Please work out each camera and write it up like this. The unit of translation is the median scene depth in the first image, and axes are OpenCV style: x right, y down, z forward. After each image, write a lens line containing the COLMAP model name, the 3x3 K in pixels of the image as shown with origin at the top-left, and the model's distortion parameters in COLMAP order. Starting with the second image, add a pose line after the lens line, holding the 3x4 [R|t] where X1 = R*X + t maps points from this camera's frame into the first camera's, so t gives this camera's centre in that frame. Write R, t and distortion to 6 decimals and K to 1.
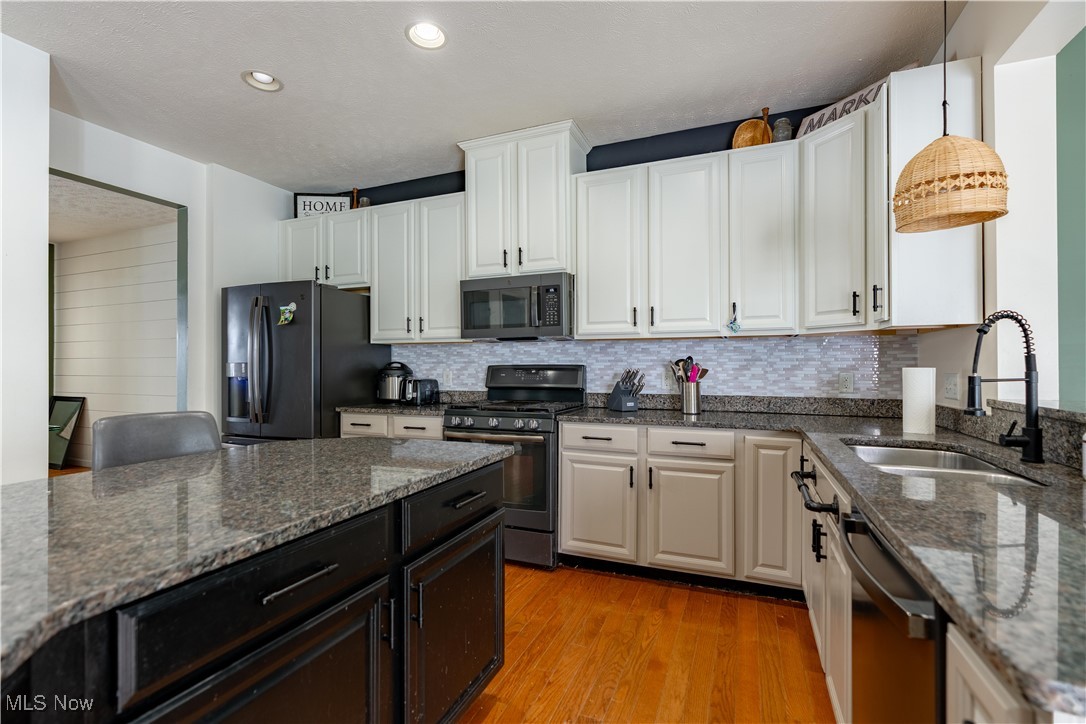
lens RADIAL K [[490.3, 0, 547.3], [0, 490.3, 359.3], [0, 0, 1]] dist [-0.001994, 0.001132]
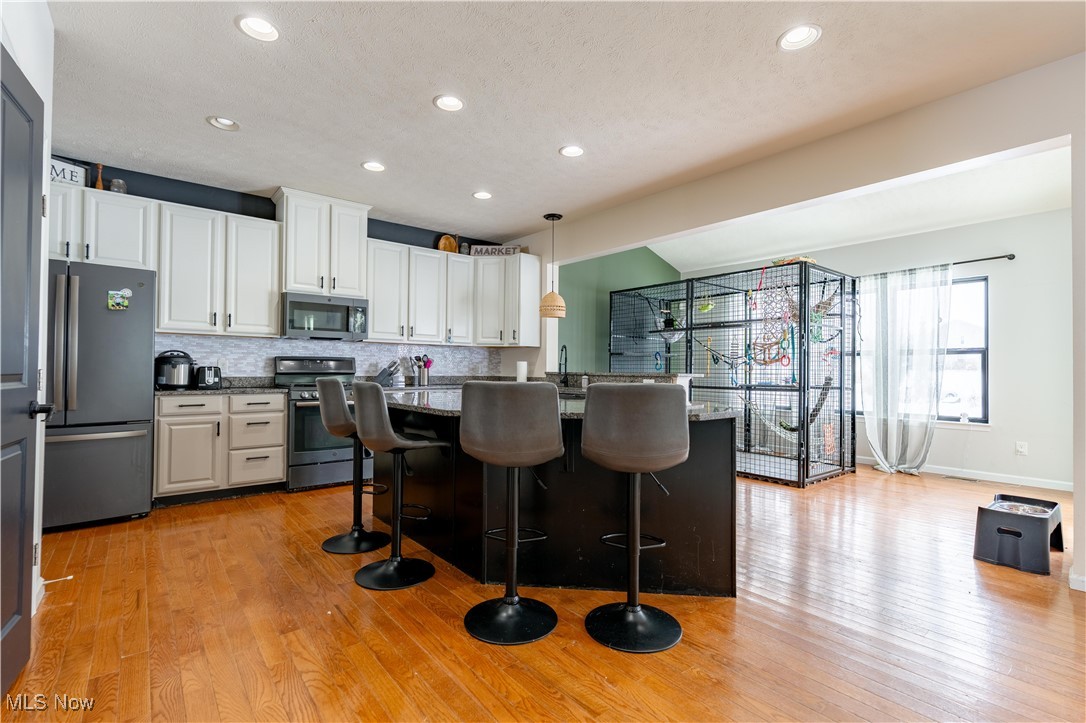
lens RADIAL K [[490.3, 0, 540.9], [0, 490.3, 371.4], [0, 0, 1]] dist [-0.001994, 0.001132]
pose [[0.477355, 0.001089, 0.878710, -1.094788], [-0.023036, 0.999671, 0.011275, 0.025885], [-0.878409, -0.025624, 0.477223, -0.271928]]
